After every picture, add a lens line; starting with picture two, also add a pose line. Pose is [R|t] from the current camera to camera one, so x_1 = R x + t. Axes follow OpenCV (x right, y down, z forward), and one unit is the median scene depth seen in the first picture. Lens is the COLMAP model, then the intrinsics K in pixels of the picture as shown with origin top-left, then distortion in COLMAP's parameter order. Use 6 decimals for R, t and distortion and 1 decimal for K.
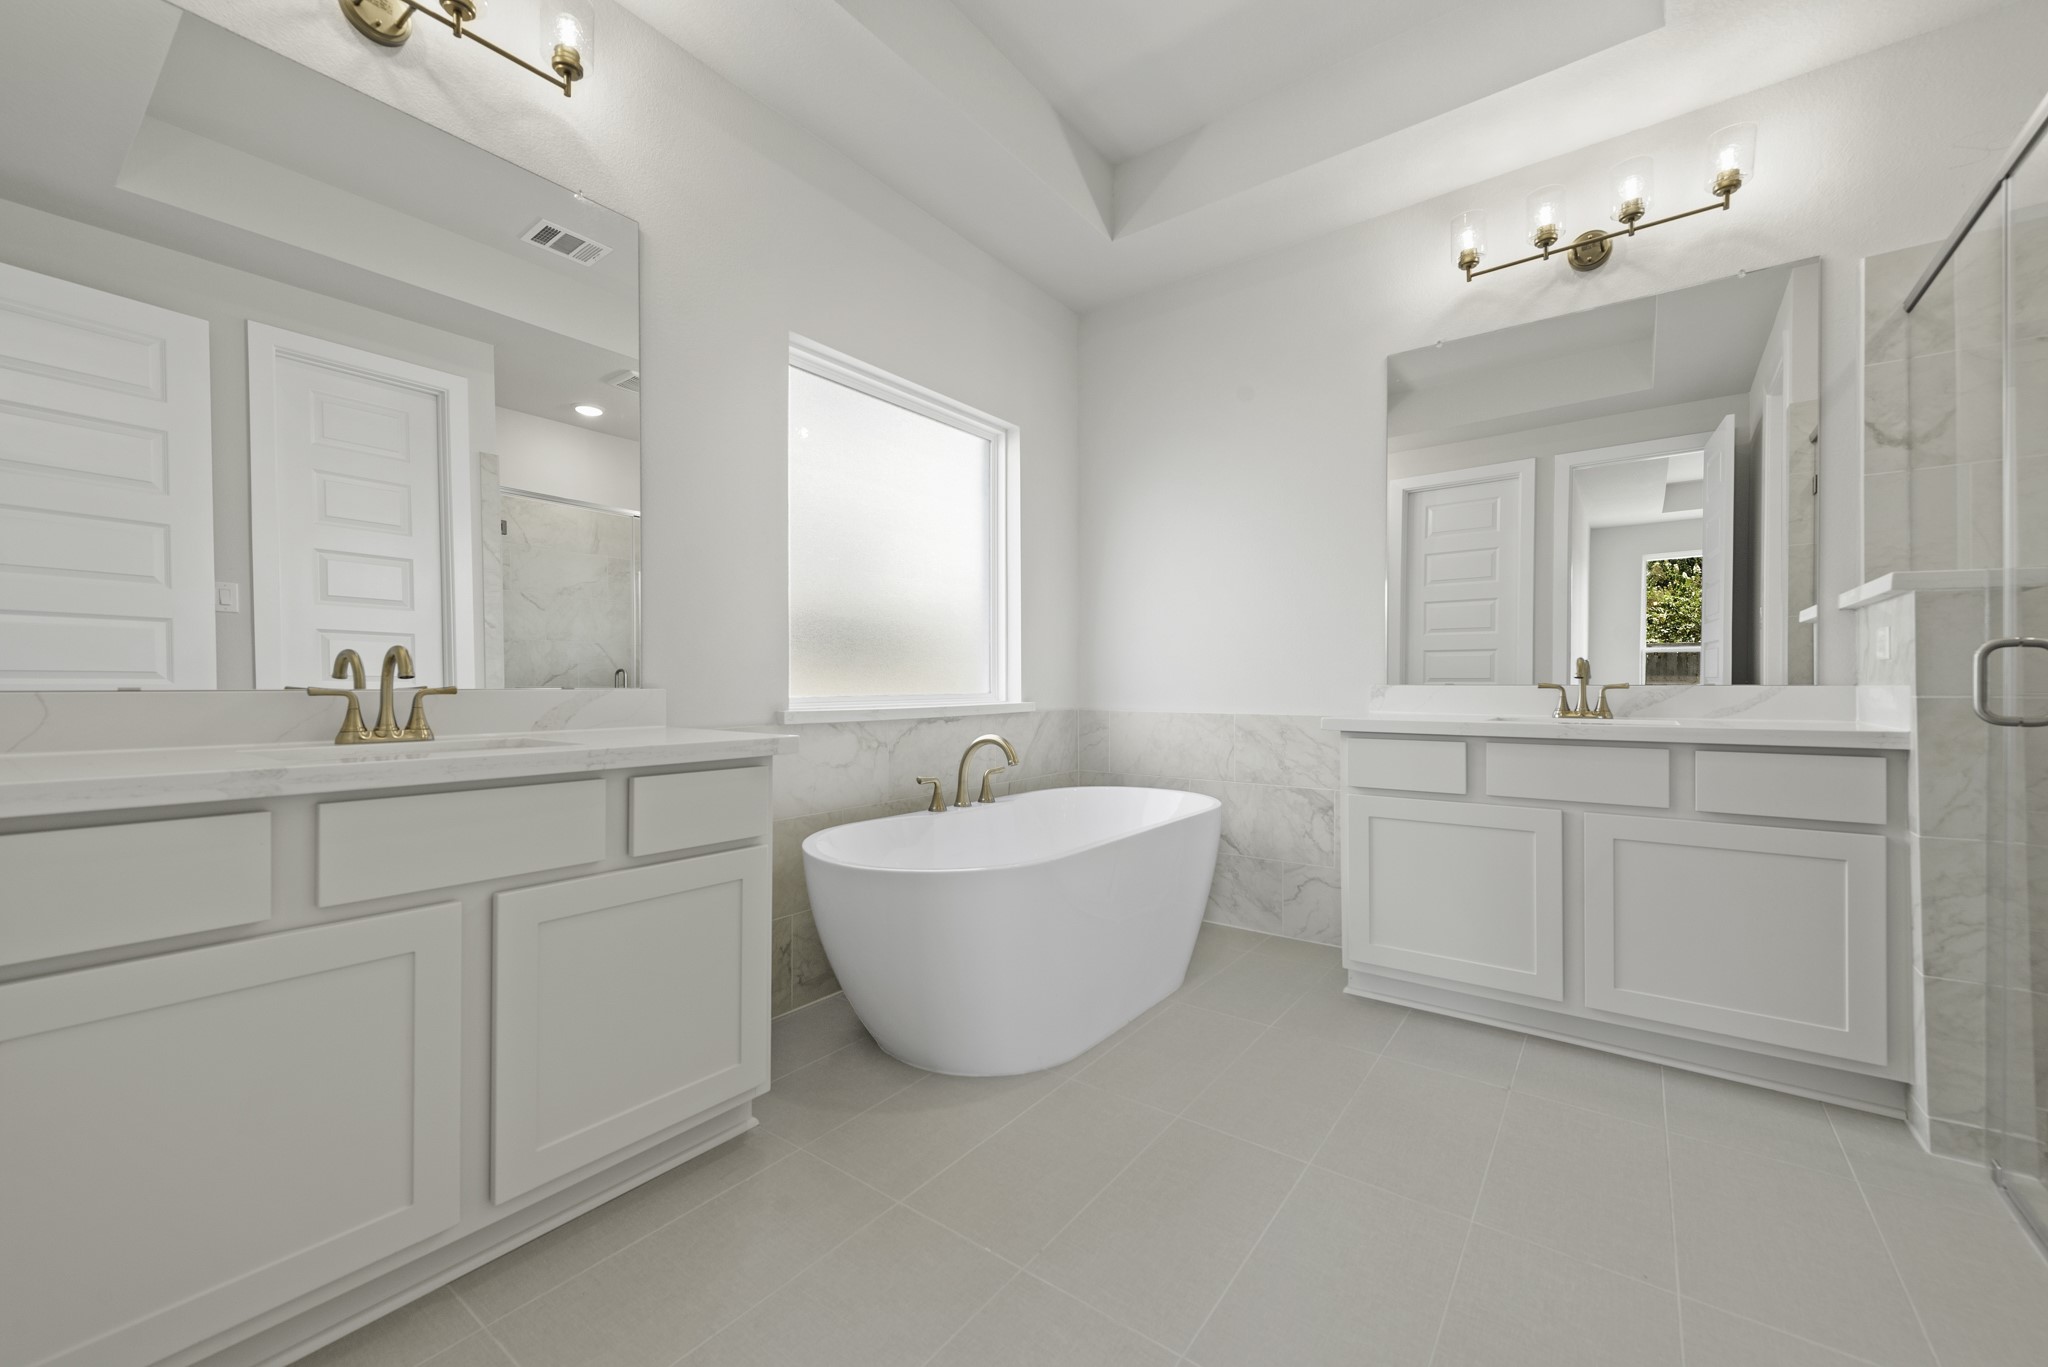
lens RADIAL K [[813.2, 0, 1022.8], [0, 813.2, 678.9], [0, 0, 1]] dist [0.009917, -0.000104]
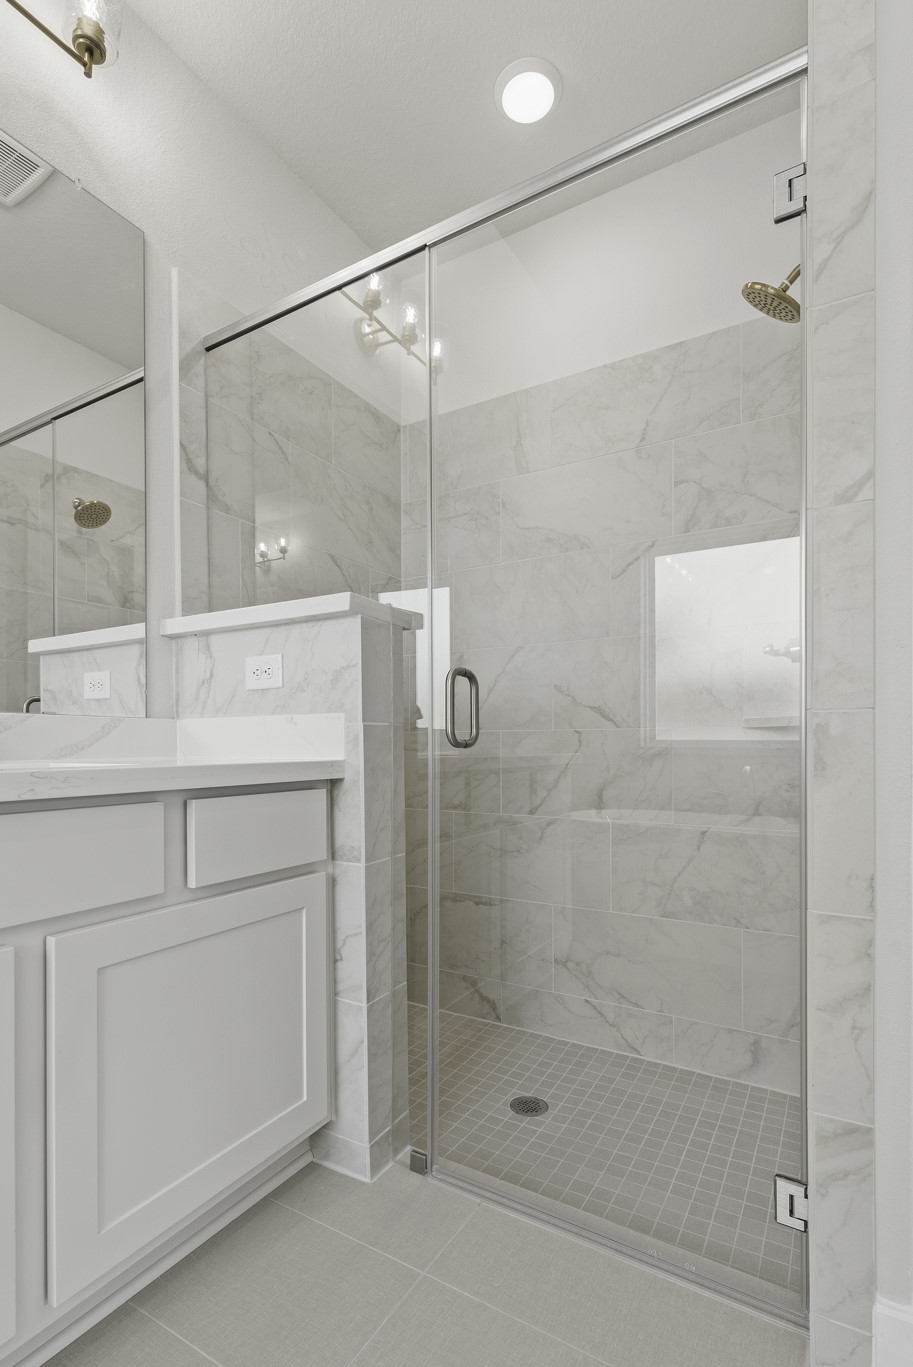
lens RADIAL K [[663.2, 0, 453.9], [0, 663.2, 749.0], [0, 0, 1]] dist [0.005960, -0.000304]
pose [[-0.095591, -0.004624, 0.995410, 0.227419], [-0.004696, 0.999980, 0.004194, 0.038115], [-0.995410, -0.004273, -0.095611, 0.757893]]
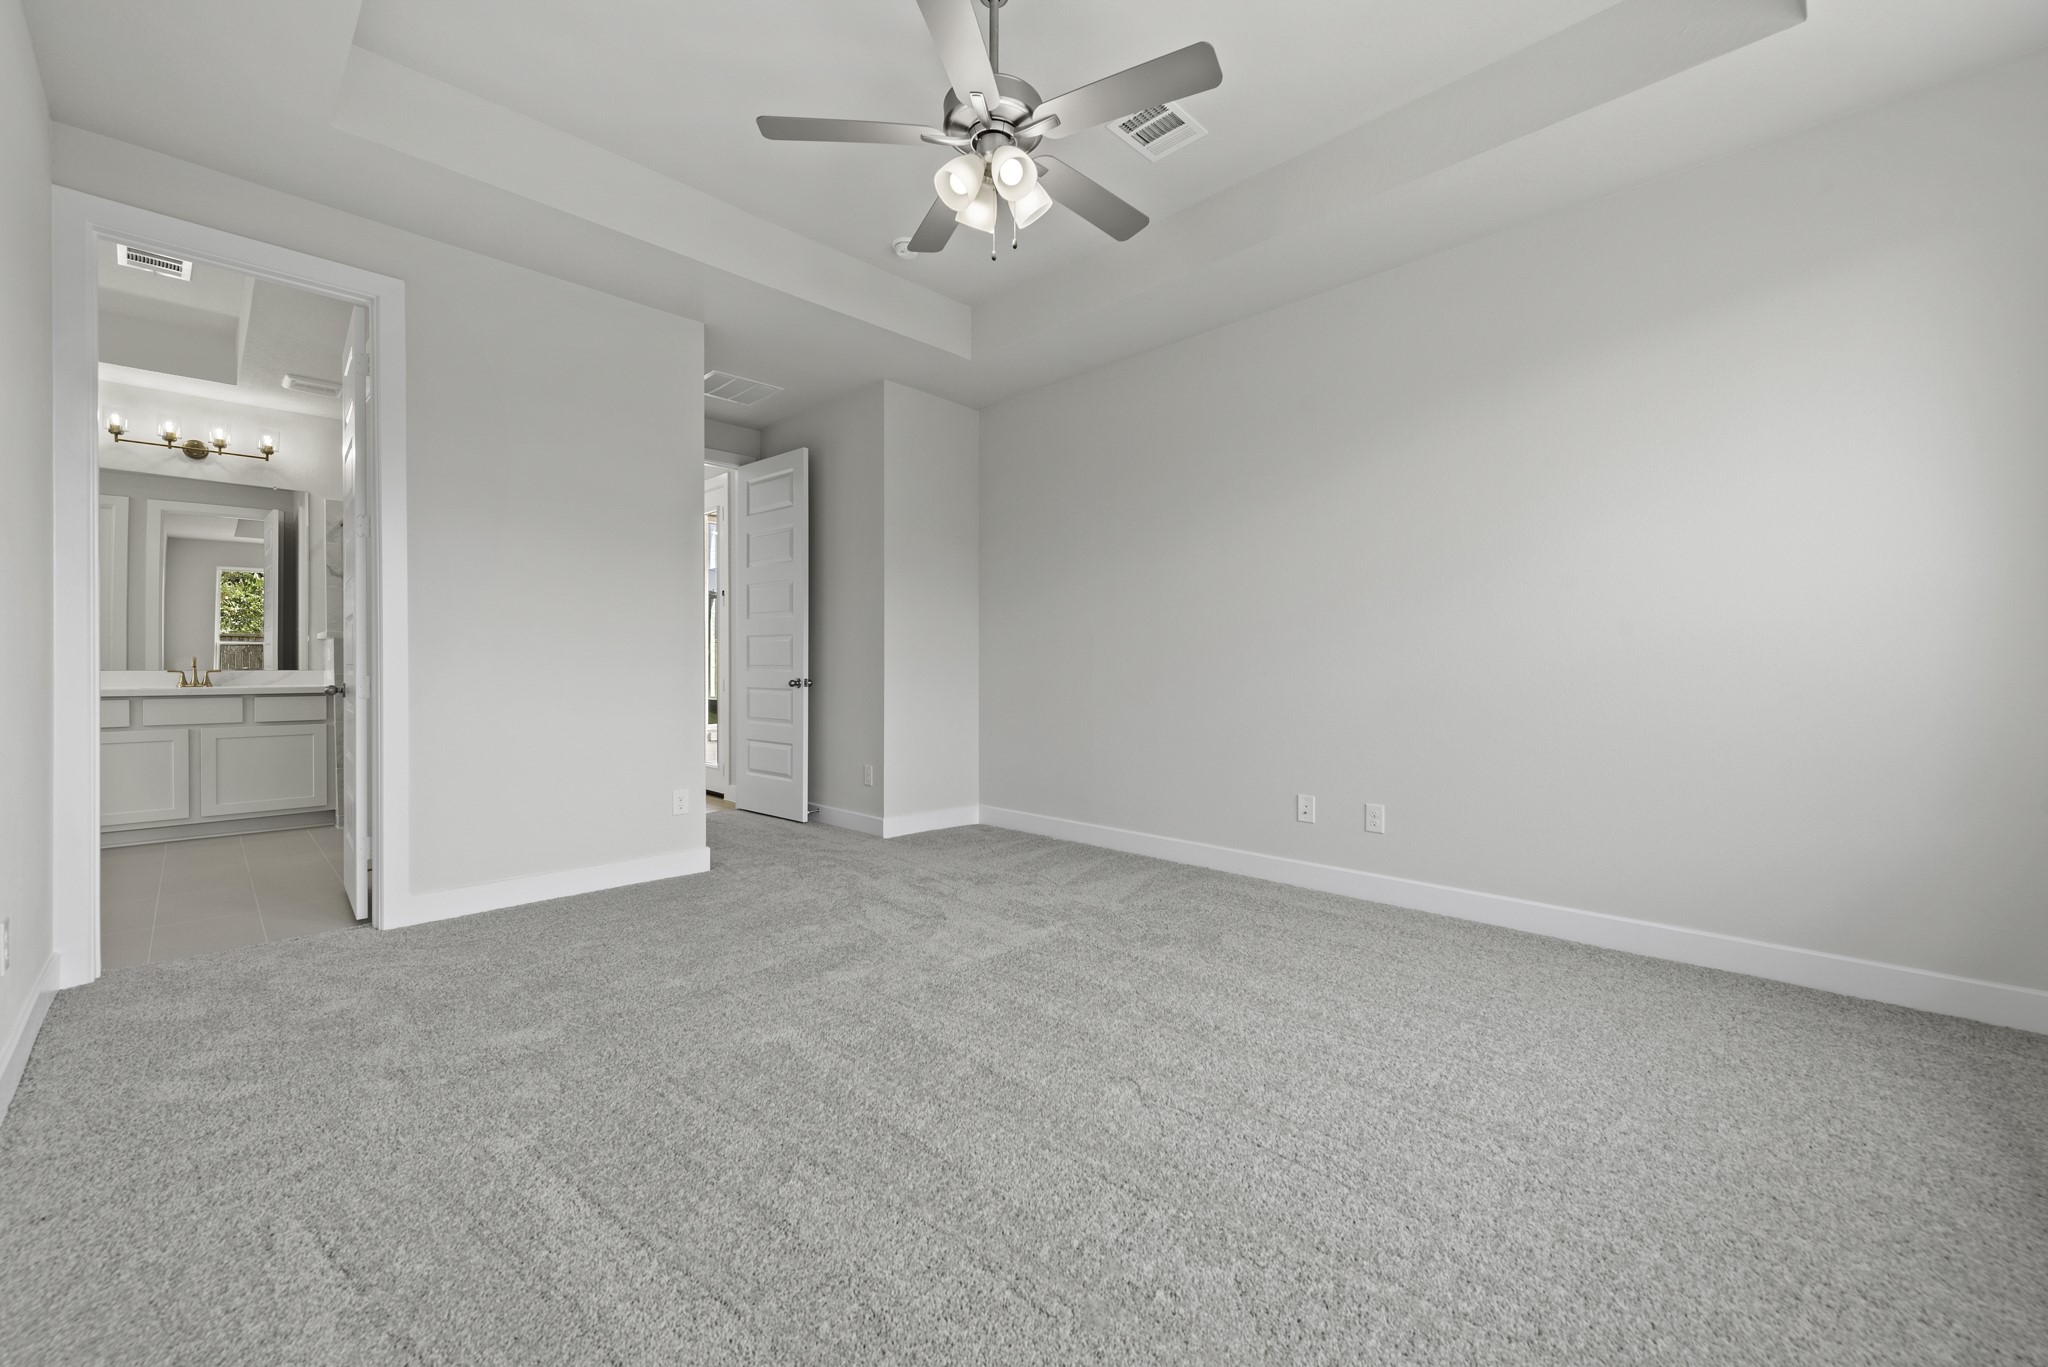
lens RADIAL K [[813.2, 0, 1022.8], [0, 813.2, 678.9], [0, 0, 1]] dist [0.009917, -0.000104]
pose [[0.140197, -0.013632, 0.990030, -1.150344], [-0.007981, 0.999857, 0.014898, -0.019353], [-0.990091, -0.009990, 0.140068, -1.449341]]
